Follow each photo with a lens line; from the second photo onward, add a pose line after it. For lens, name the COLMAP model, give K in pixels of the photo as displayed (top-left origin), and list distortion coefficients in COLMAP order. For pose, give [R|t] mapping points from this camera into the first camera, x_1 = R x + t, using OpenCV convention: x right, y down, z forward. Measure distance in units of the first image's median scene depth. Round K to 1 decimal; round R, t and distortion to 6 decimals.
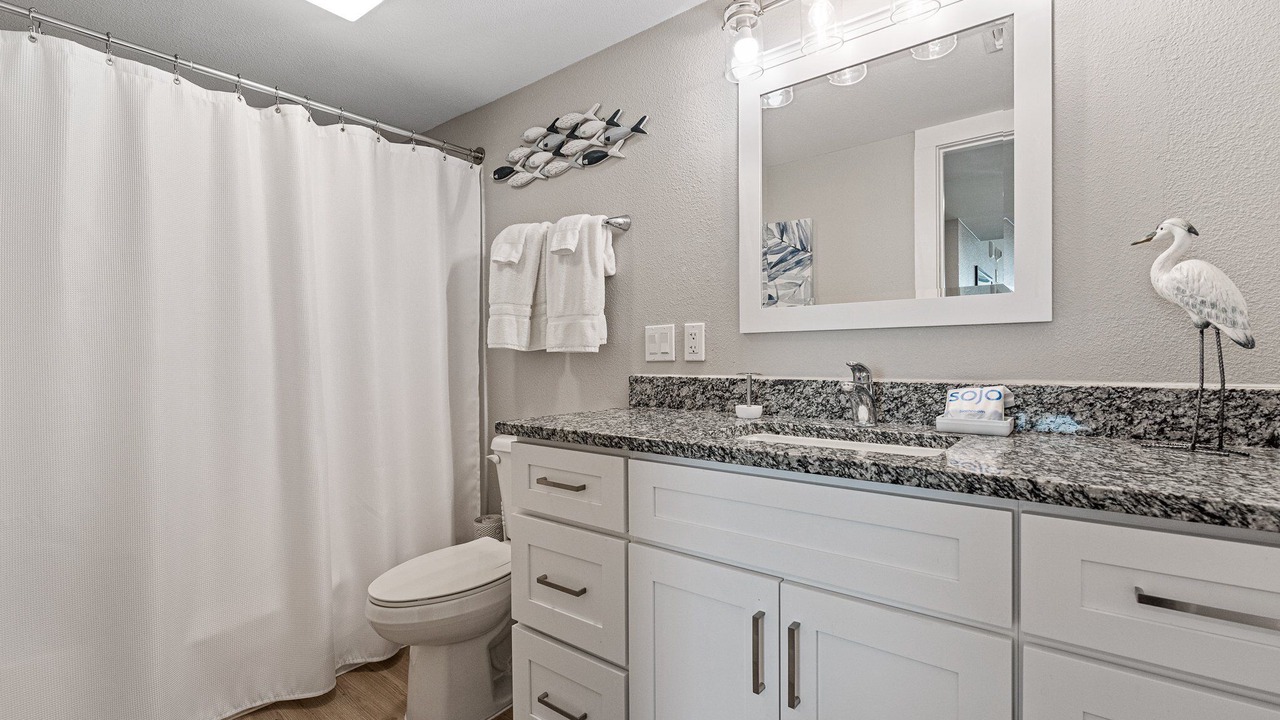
lens RADIAL K [[568.6, 0, 642.0], [0, 568.6, 361.1], [0, 0, 1]] dist [0.010030, -0.000594]
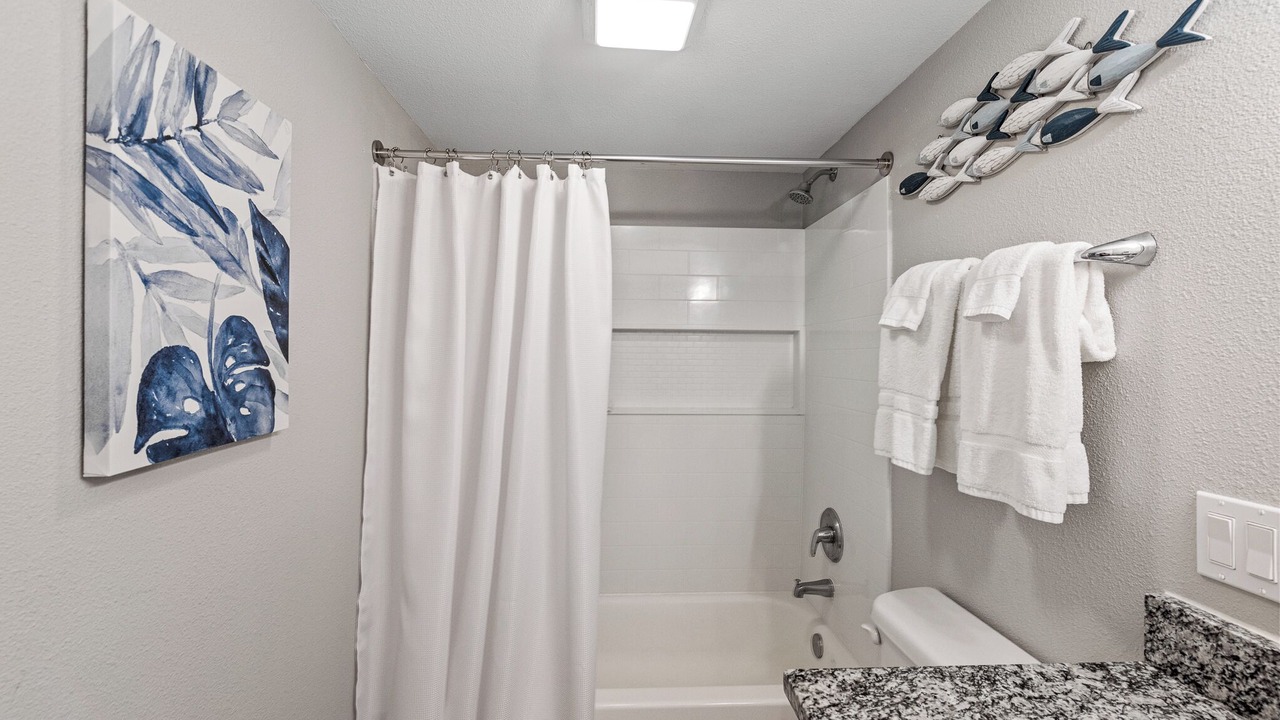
lens RADIAL K [[568.6, 0, 640.0], [0, 568.6, 356.6], [0, 0, 1]] dist [0.010030, -0.000594]
pose [[0.678422, 0.007338, -0.734636, 0.035490], [-0.012164, 0.999925, -0.001246, -0.143810], [0.734572, 0.009781, 0.678460, 0.368324]]
